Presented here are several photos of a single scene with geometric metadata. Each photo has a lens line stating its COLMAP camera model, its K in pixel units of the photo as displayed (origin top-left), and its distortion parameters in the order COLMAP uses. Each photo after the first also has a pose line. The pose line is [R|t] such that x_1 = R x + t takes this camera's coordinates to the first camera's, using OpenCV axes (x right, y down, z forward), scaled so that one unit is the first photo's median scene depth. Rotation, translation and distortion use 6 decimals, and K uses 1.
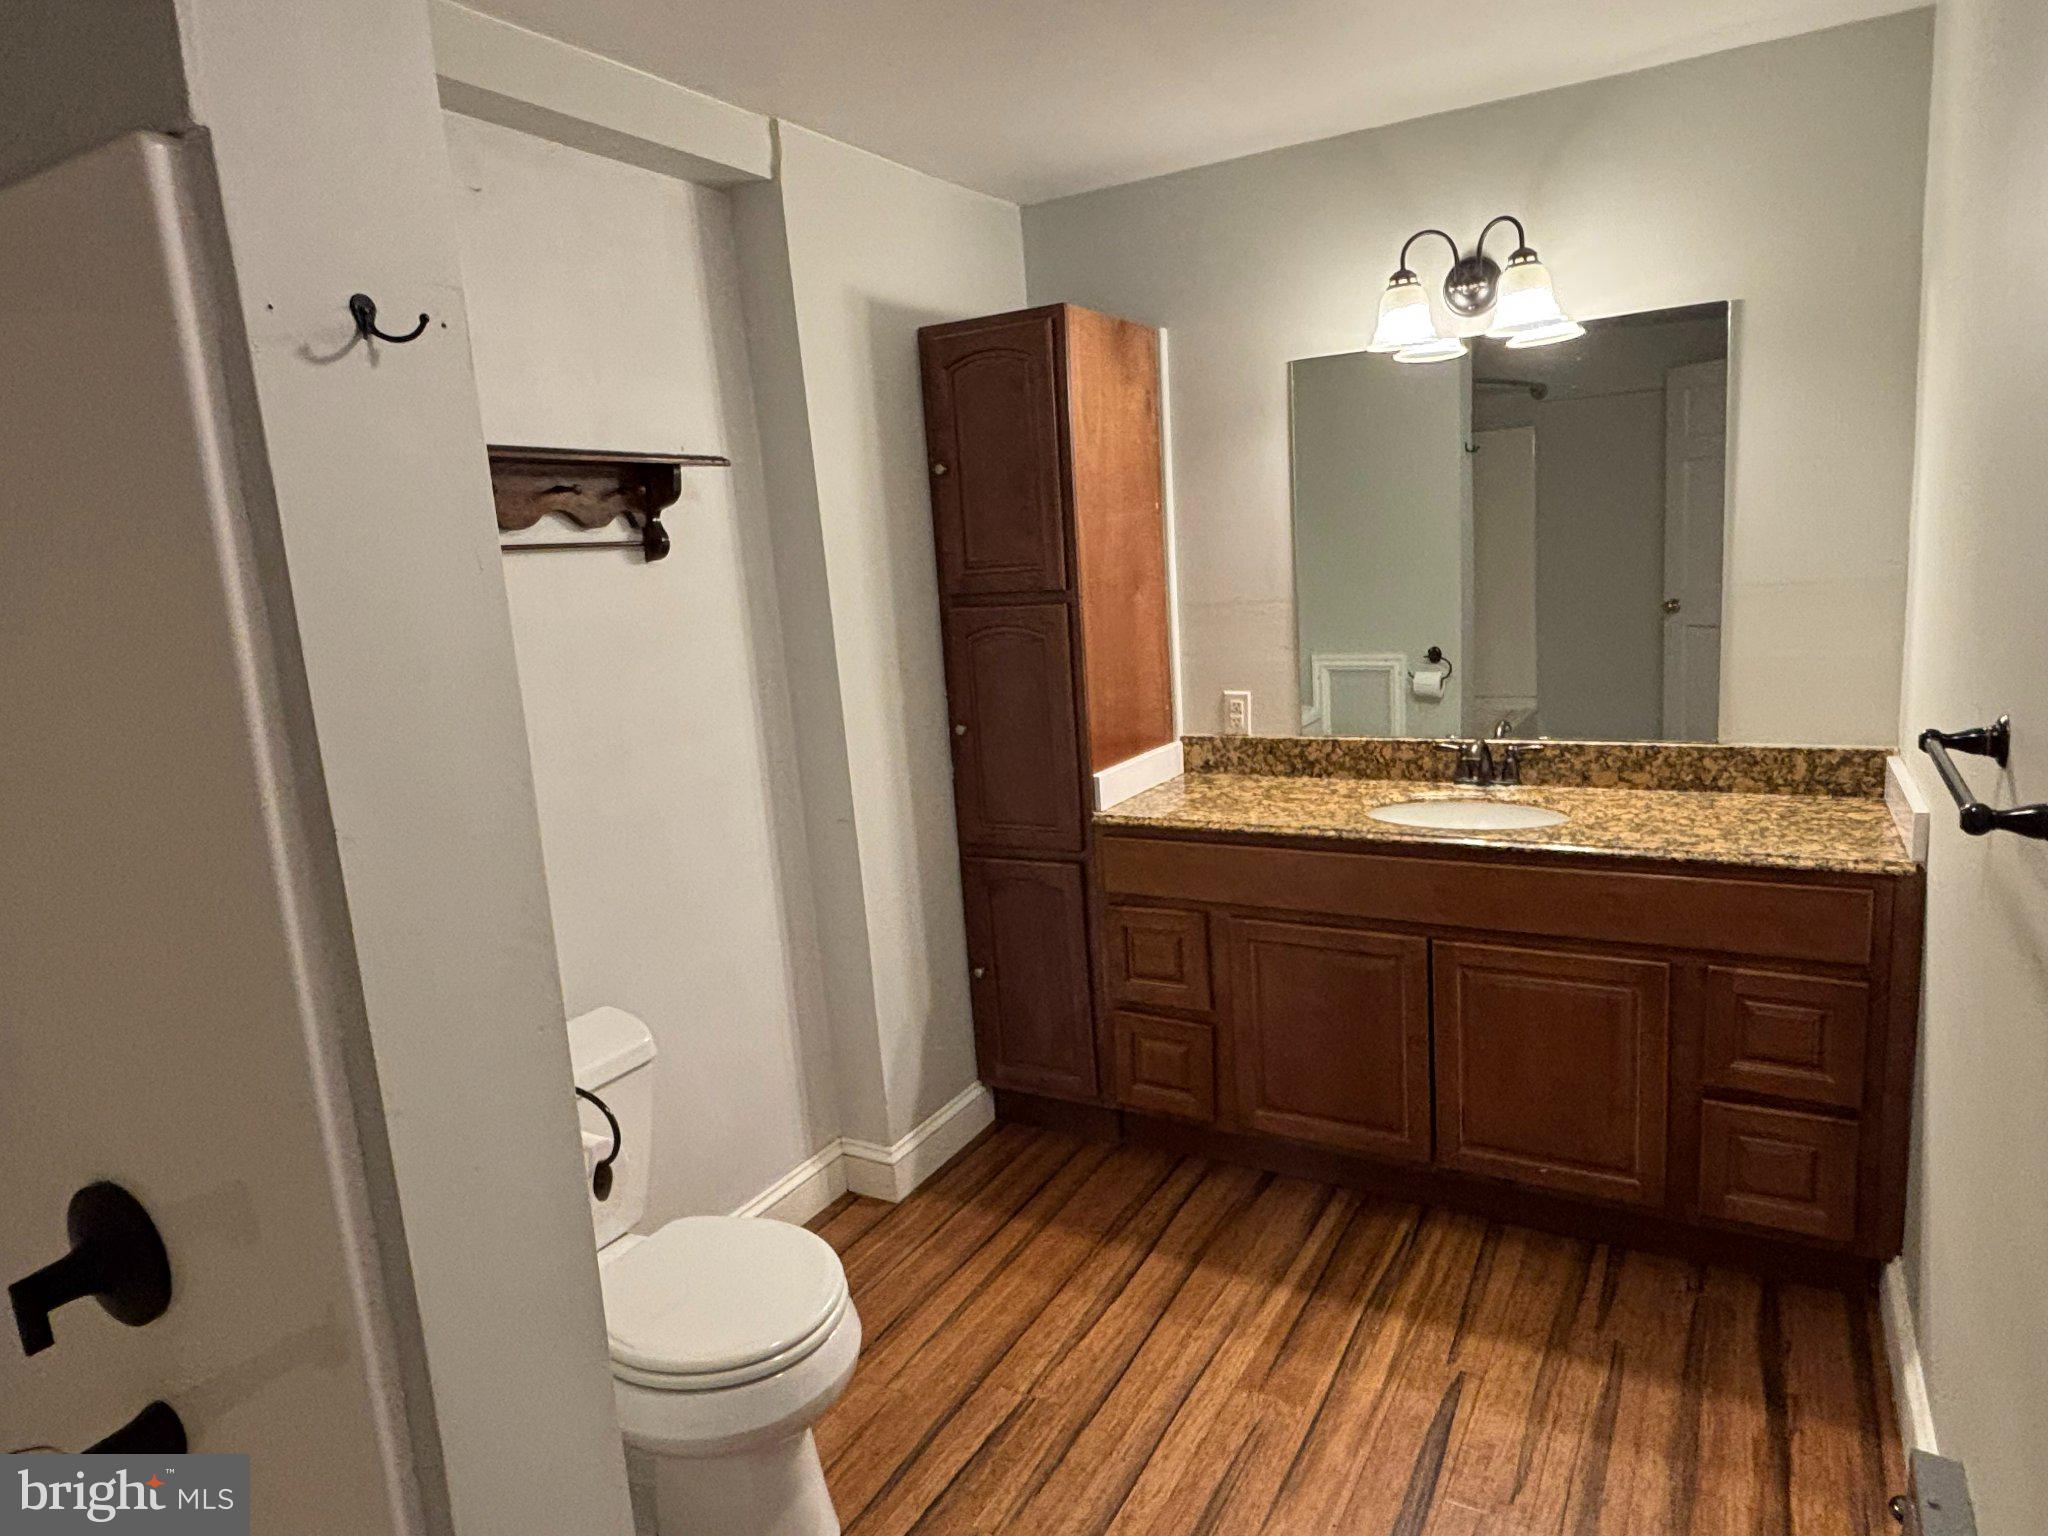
lens RADIAL K [[1260.7, 0, 1025.4], [0, 1260.7, 773.4], [0, 0, 1]] dist [0.030464, -0.023190]
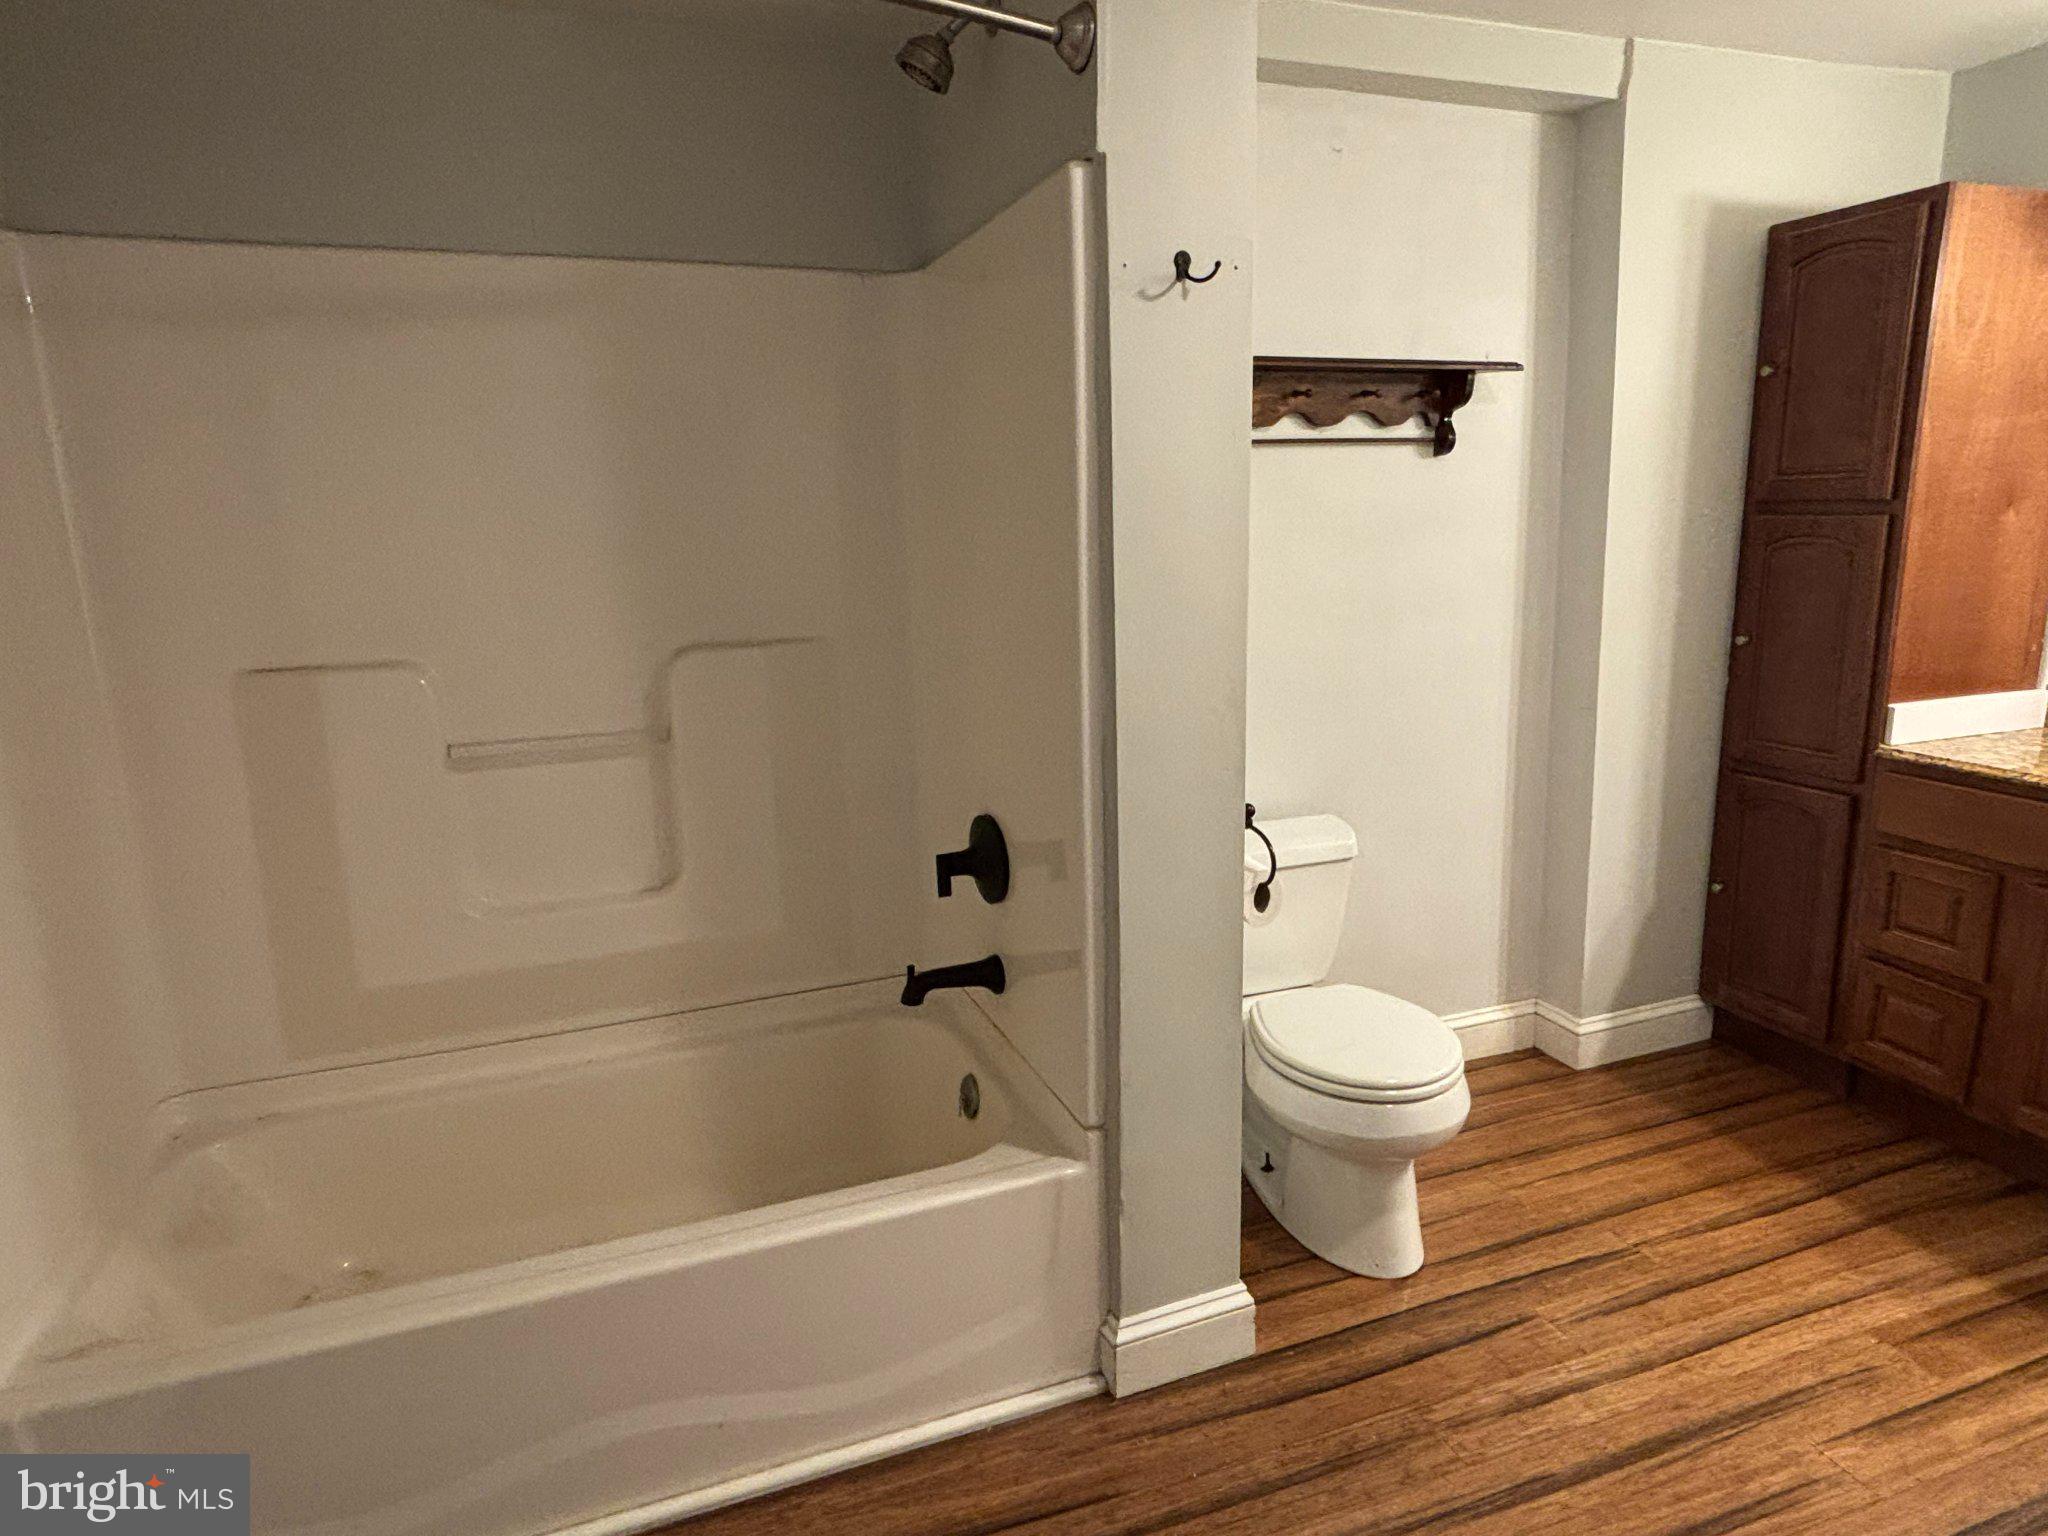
lens RADIAL K [[1176.2, 0, 1023.1], [0, 1176.2, 762.8], [0, 0, 1]] dist [-0.002635, -0.001596]
pose [[0.765018, 0.182311, -0.617665, 0.131343], [-0.137769, 0.983220, 0.119573, 0.033908], [0.629100, -0.006381, 0.777298, -0.088284]]
